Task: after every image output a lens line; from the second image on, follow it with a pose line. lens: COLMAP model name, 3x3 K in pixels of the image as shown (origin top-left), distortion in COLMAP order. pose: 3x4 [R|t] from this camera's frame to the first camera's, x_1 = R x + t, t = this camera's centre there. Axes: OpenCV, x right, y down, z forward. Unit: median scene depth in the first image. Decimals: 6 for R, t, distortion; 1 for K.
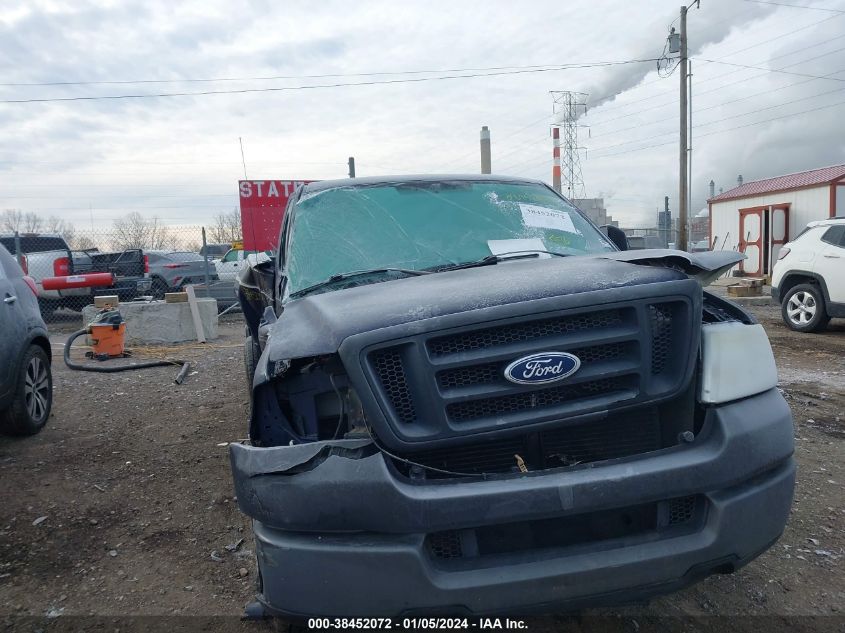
lens RADIAL K [[680.2, 0, 418.3], [0, 680.2, 315.1], [0, 0, 1]] dist [0.039757, -0.038985]
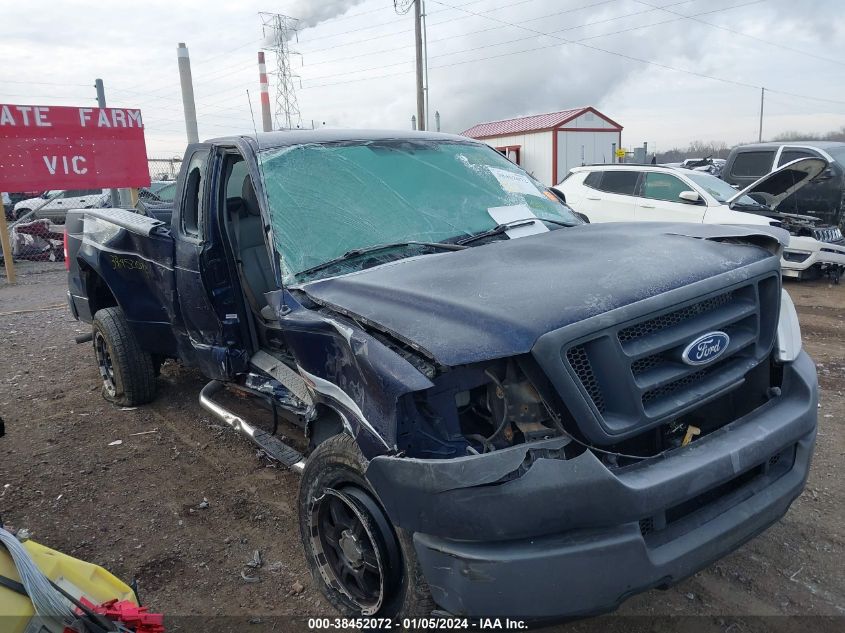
lens RADIAL K [[680.2, 0, 418.7], [0, 680.2, 316.7], [0, 0, 1]] dist [0.039757, -0.038985]
pose [[0.907553, -0.082139, 0.411825, -0.412108], [0.038952, 0.992922, 0.112201, -0.067983], [-0.418126, -0.085787, 0.904329, 0.133027]]
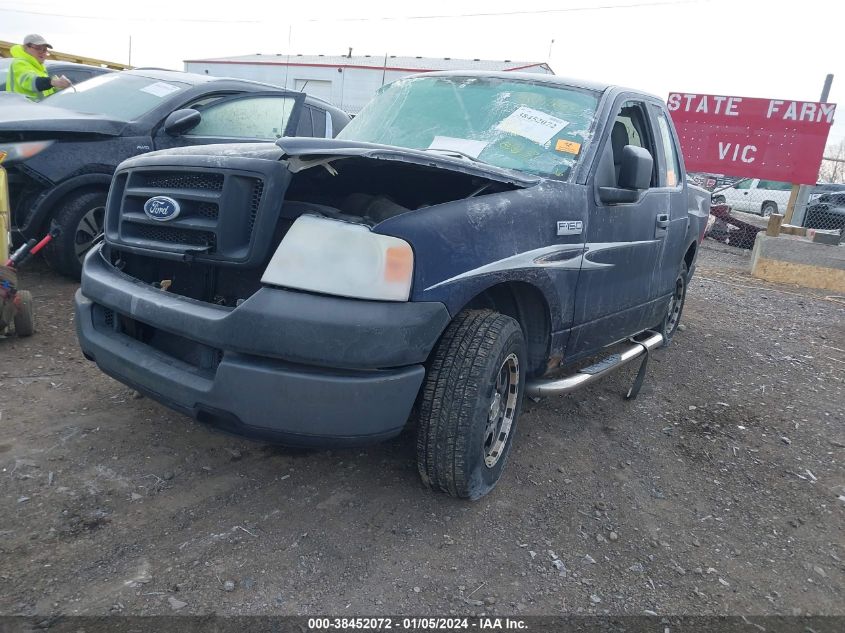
lens RADIAL K [[680.2, 0, 424.9], [0, 680.2, 317.8], [0, 0, 1]] dist [0.039757, -0.038985]
pose [[0.658847, 0.297800, -0.690823, 0.878526], [-0.216379, 0.954521, 0.205111, -0.057160], [0.720486, 0.014343, 0.693321, 0.294552]]
